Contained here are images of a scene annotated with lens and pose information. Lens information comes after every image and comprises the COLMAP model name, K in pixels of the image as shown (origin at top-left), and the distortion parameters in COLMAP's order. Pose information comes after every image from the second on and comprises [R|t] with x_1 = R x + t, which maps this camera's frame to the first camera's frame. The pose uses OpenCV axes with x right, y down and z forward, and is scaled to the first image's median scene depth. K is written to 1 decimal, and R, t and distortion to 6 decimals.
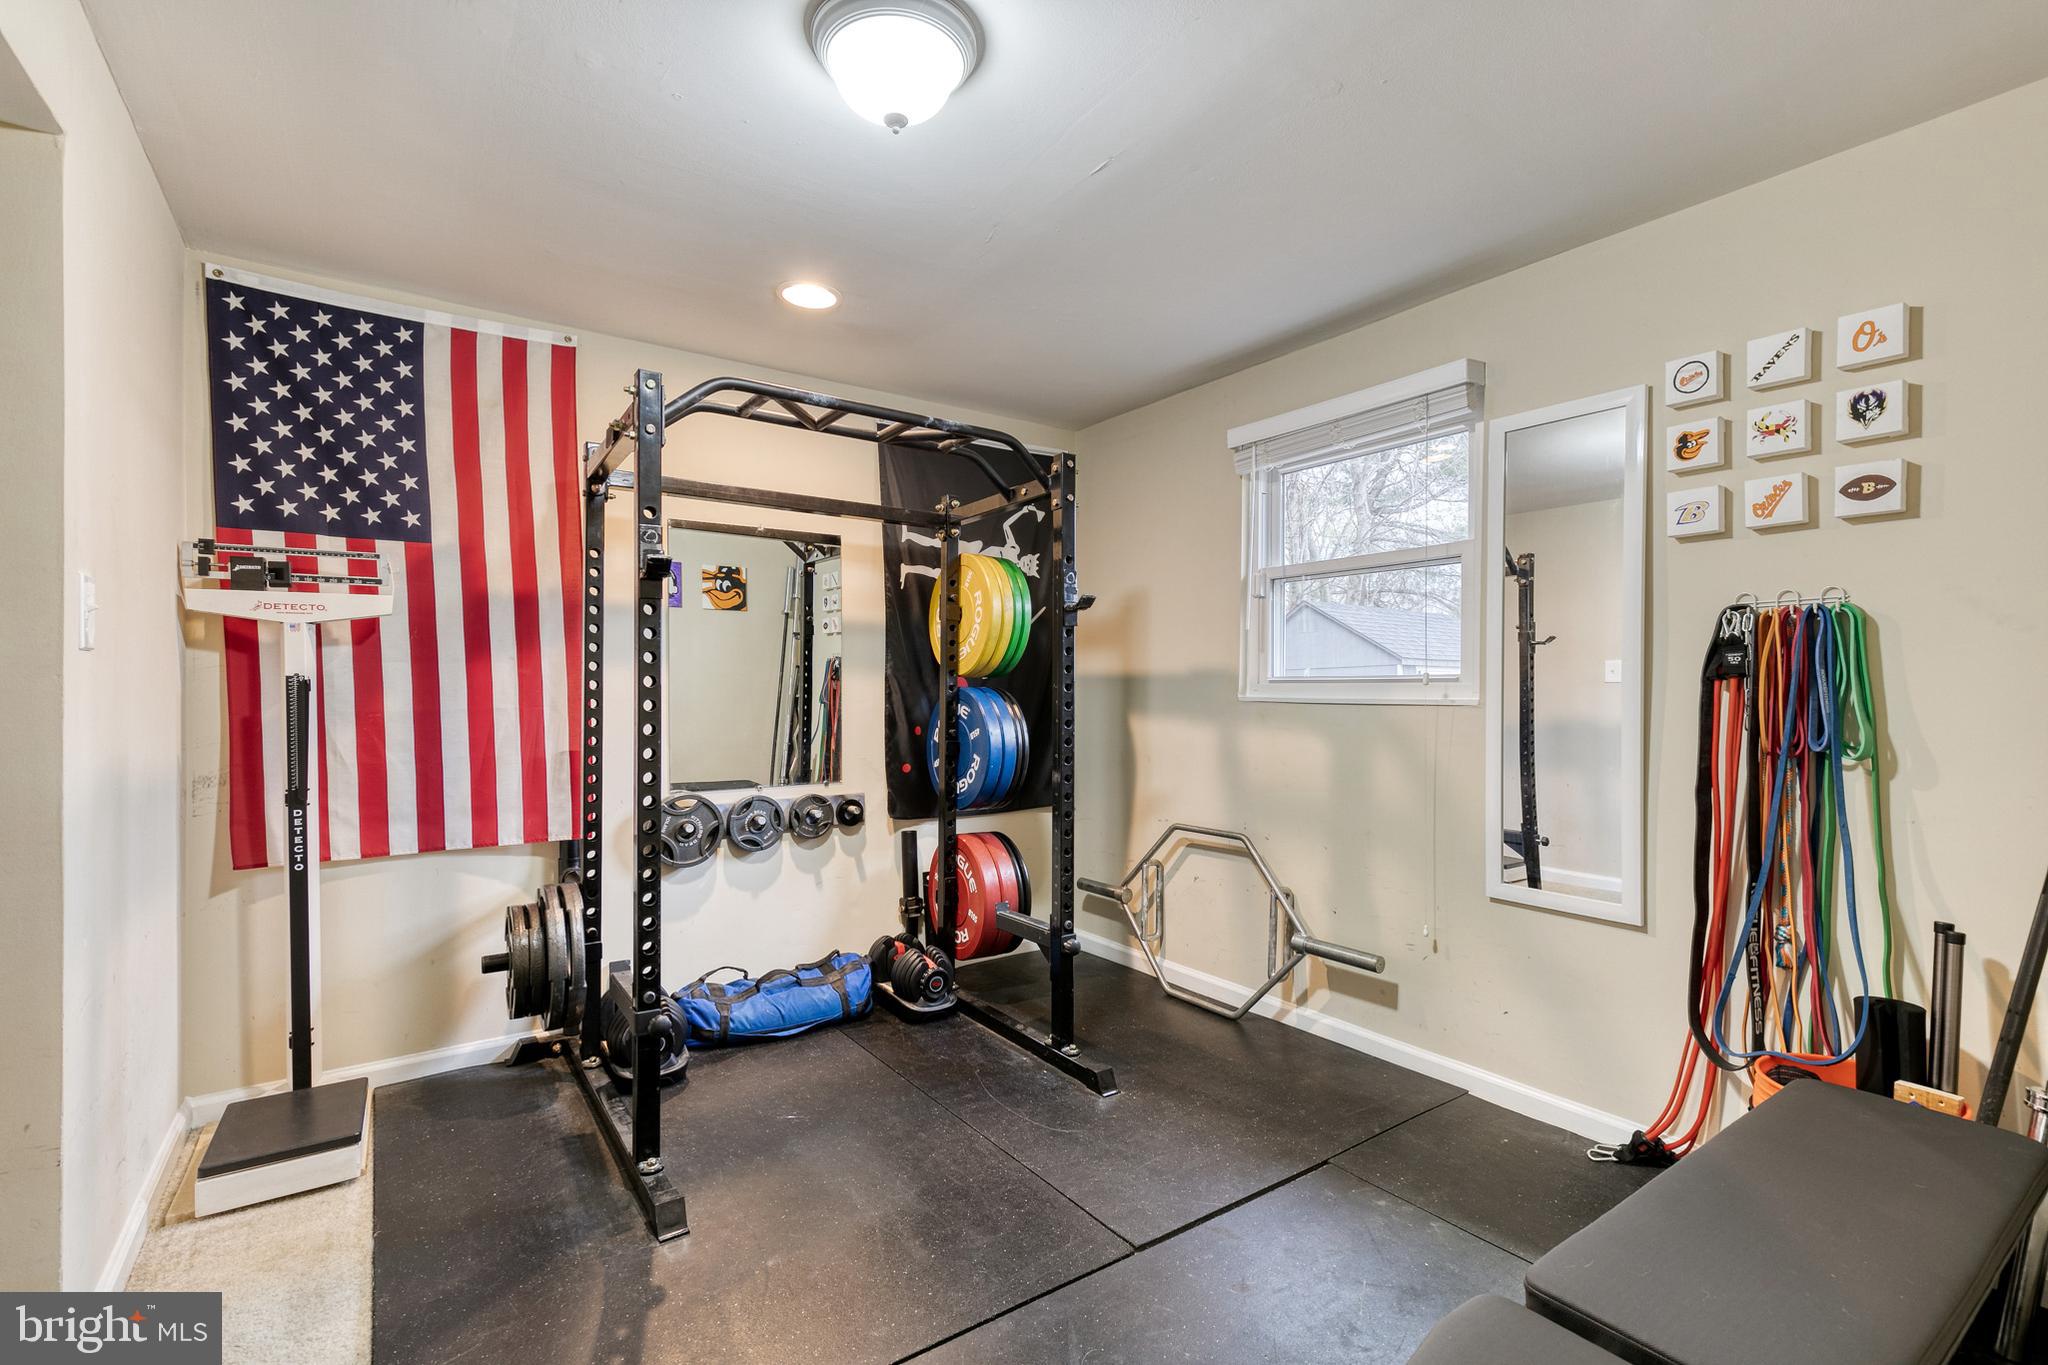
lens RADIAL K [[923.8, 0, 1036.8], [0, 923.8, 696.3], [0, 0, 1]] dist [0.011219, -0.002937]
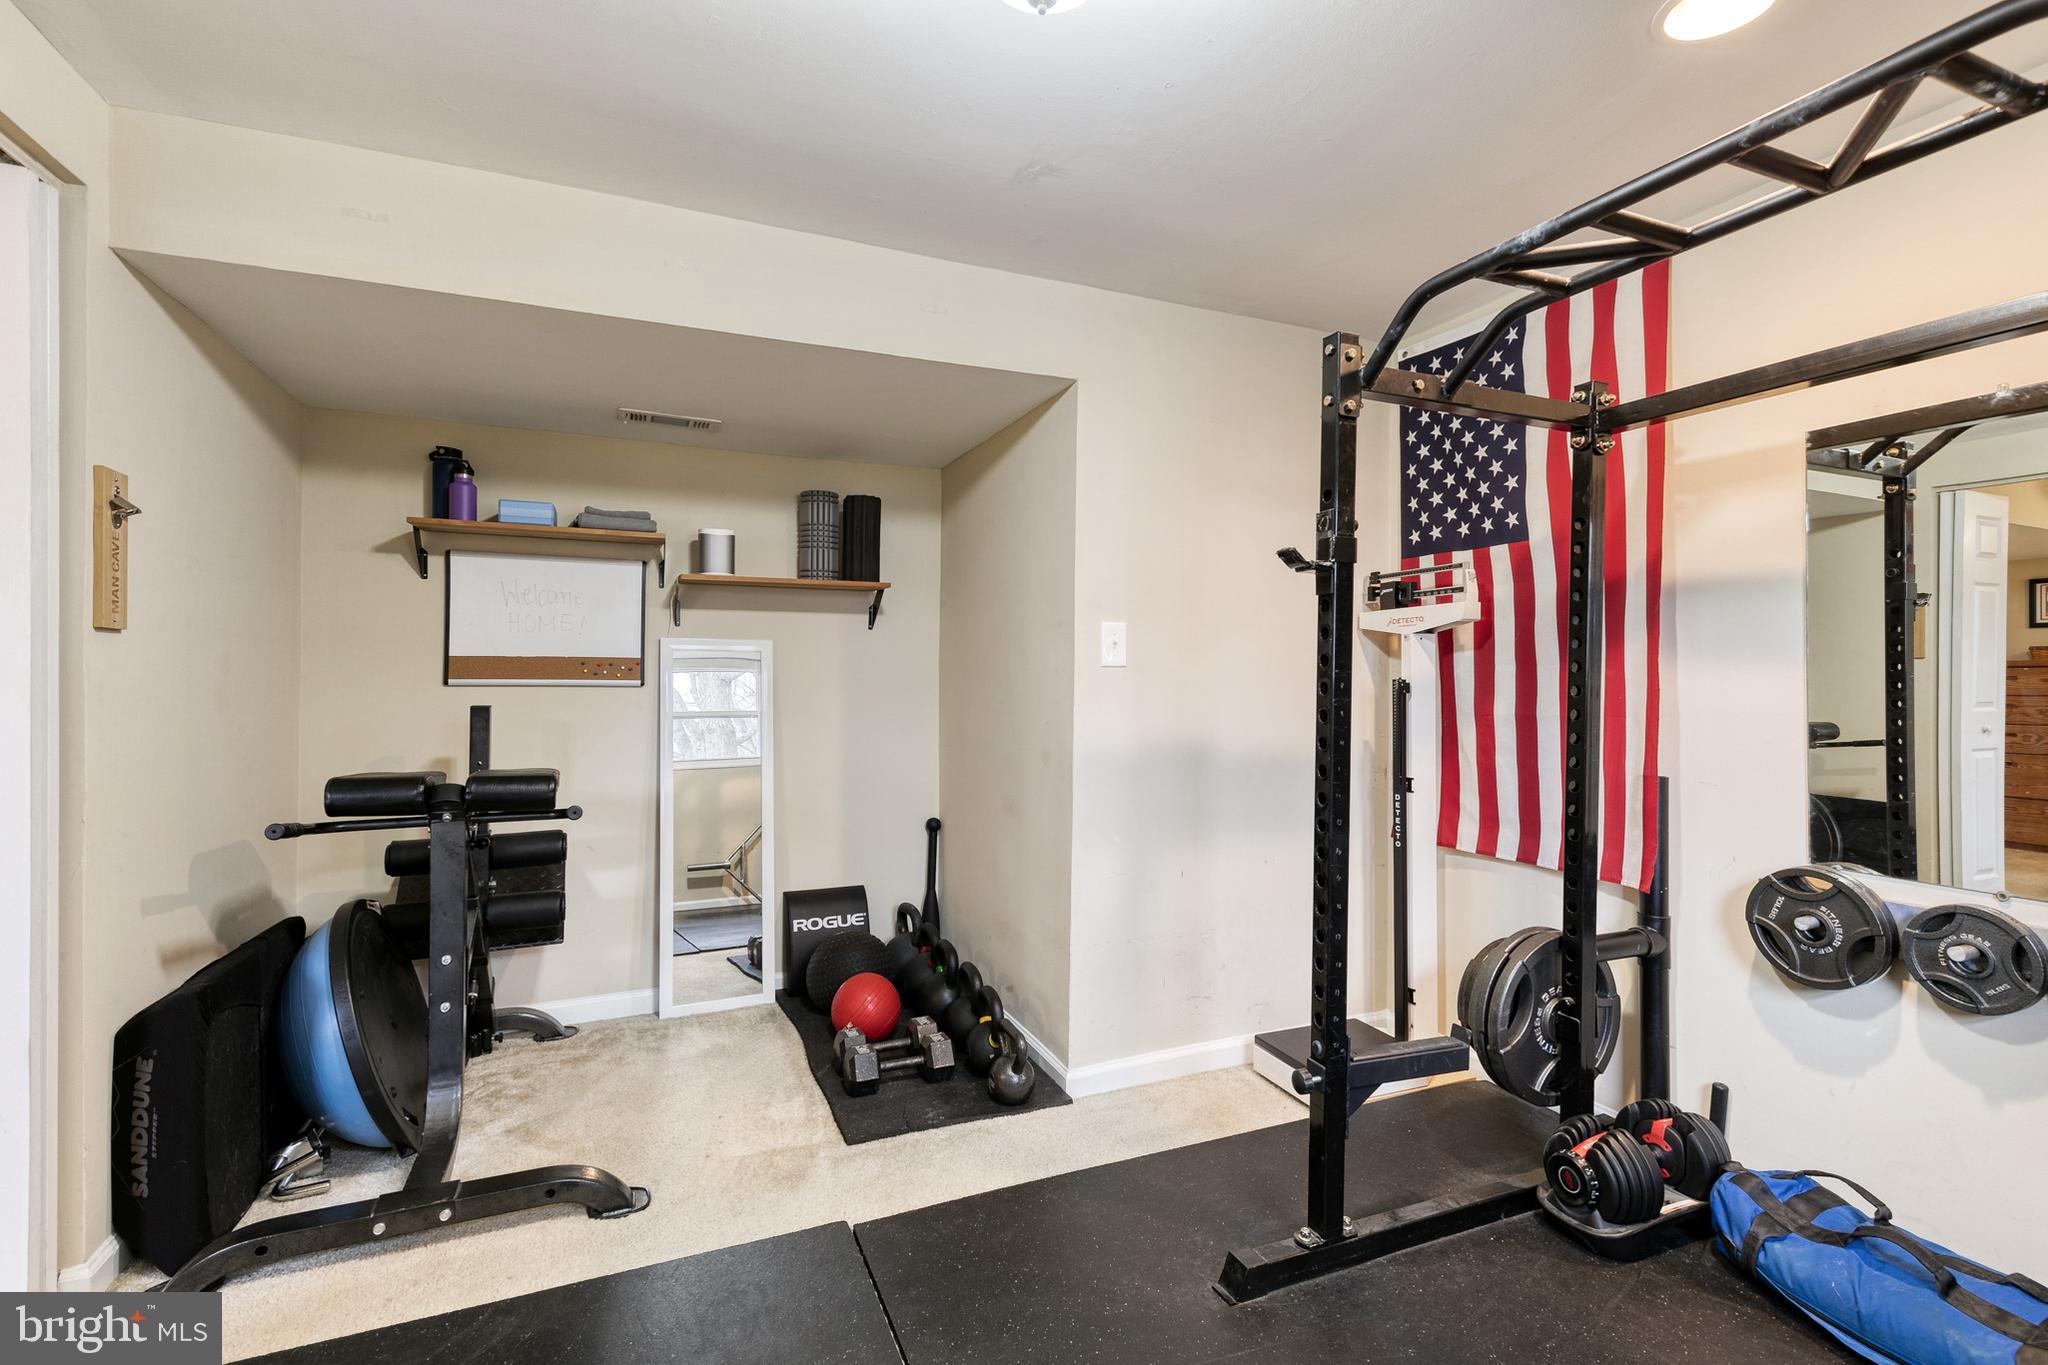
lens RADIAL K [[923.8, 0, 1035.8], [0, 923.8, 674.6], [0, 0, 1]] dist [0.011219, -0.002937]
pose [[-0.201122, -0.003183, -0.979561, 0.406170], [-0.012686, 0.999919, -0.000645, -0.020324], [0.979484, 0.012297, -0.201146, 0.735894]]
